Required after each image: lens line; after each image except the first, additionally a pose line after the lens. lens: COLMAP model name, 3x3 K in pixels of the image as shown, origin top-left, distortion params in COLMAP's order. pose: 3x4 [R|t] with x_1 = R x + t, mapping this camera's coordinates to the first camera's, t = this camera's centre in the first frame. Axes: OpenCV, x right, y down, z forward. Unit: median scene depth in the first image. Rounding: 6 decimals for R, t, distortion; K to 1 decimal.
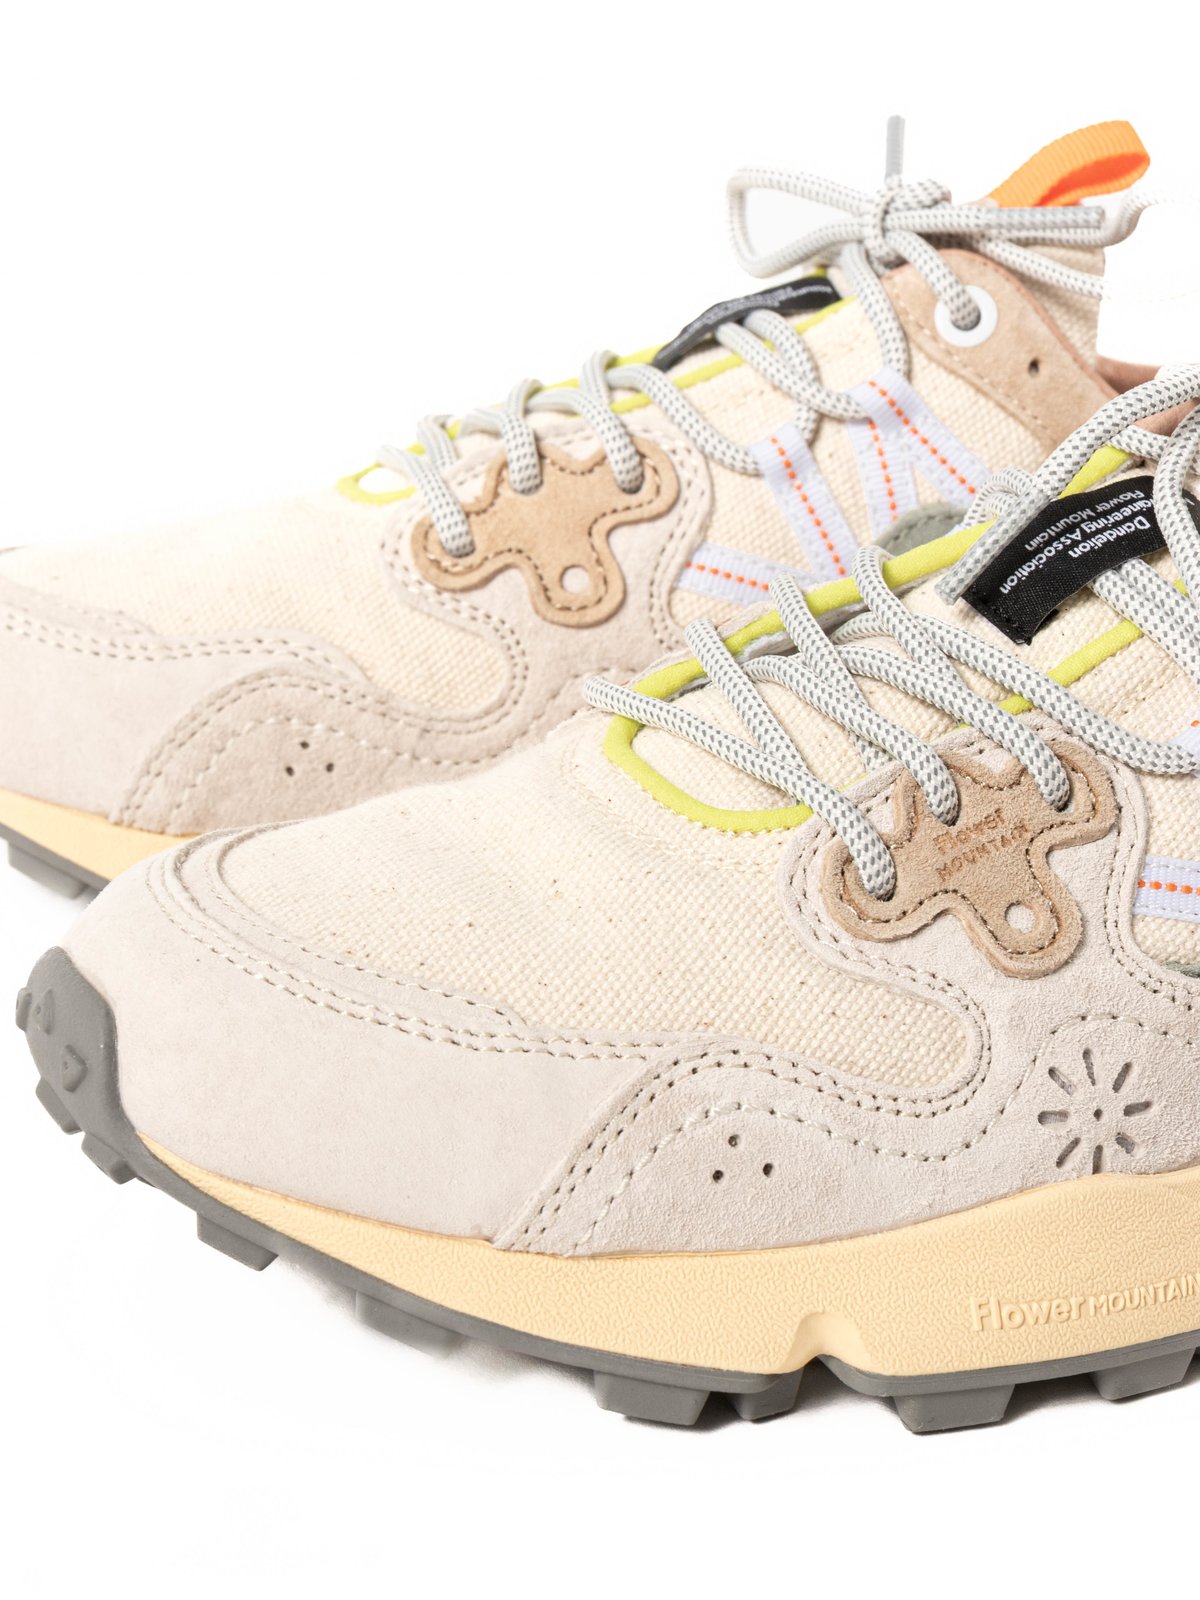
lens RADIAL K [[3152.5, 0, 600.0], [0, 3152.5, 800.0], [0, 0, 1]] dist [-0.144085, -0.206432]
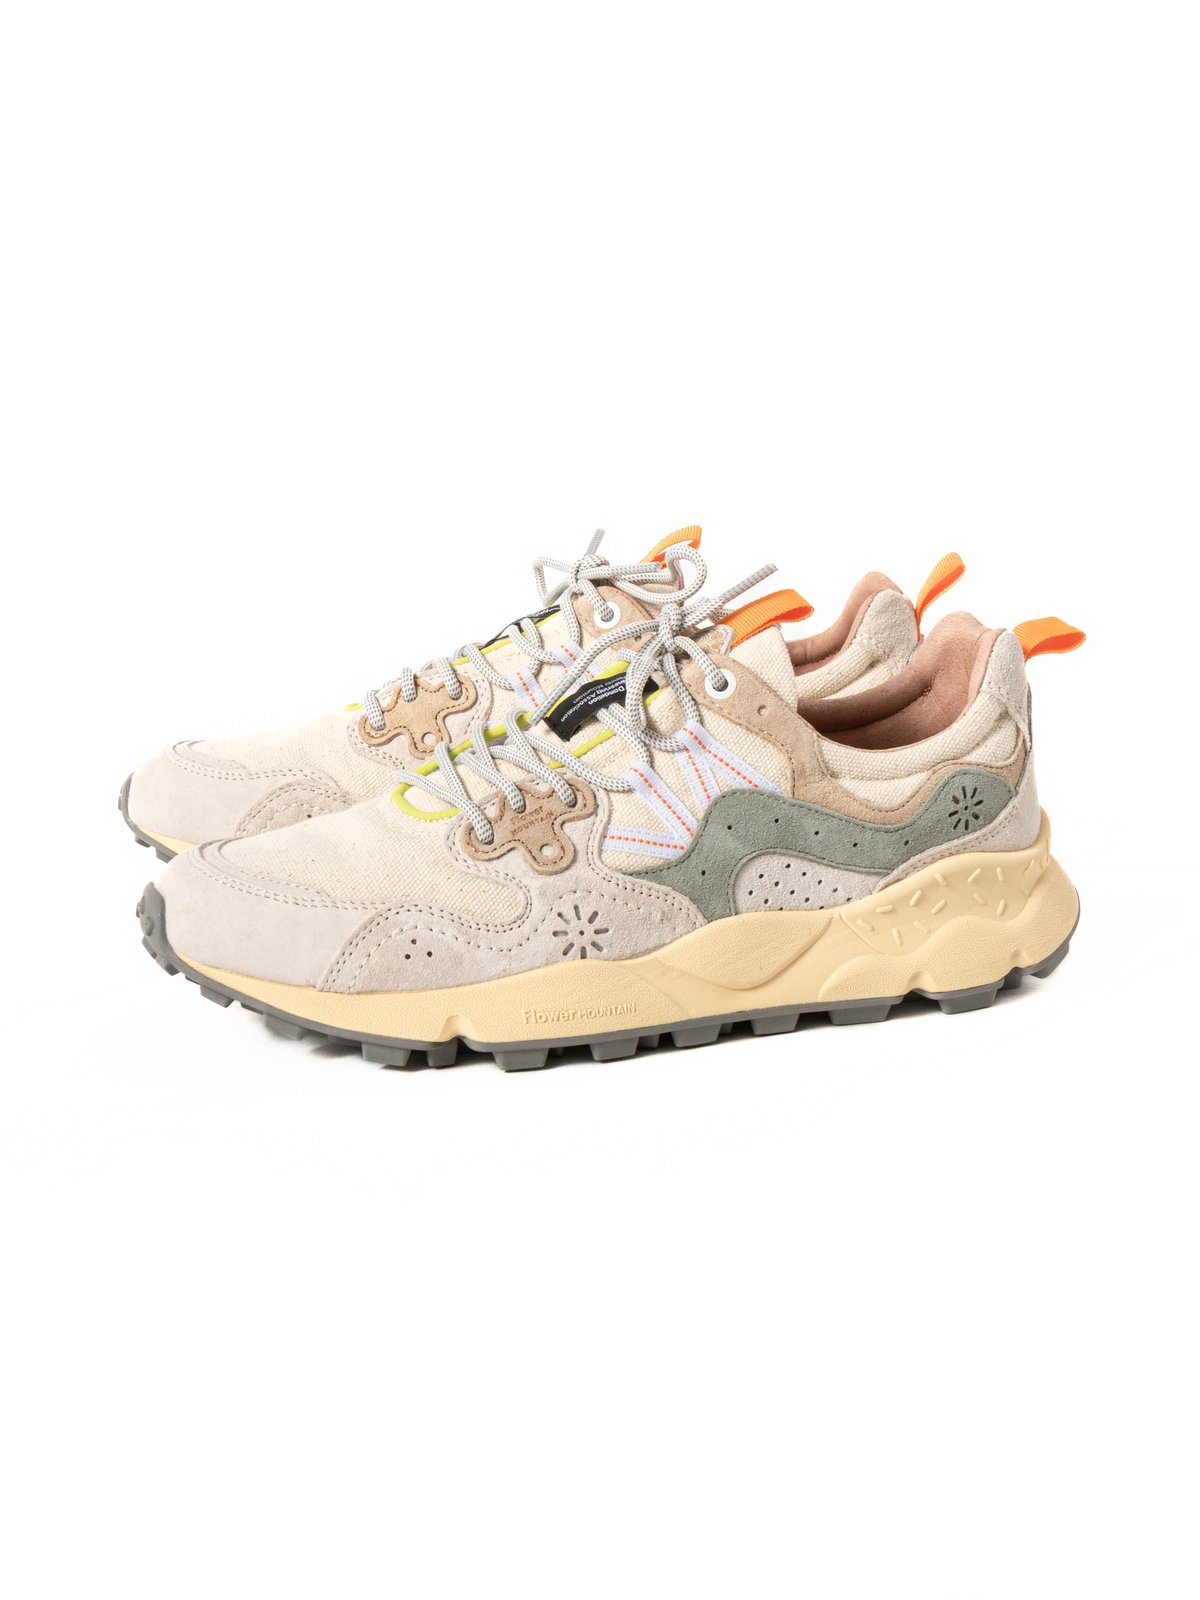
lens RADIAL K [[1743.4, 0, 600.0], [0, 1743.4, 800.0], [0, 0, 1]] dist [0.004358, 0.001238]
pose [[0.997244, -0.036165, -0.064787, 0.256962], [0.030567, 0.995878, -0.085396, 0.111529], [0.067609, 0.083180, 0.994238, -0.297715]]
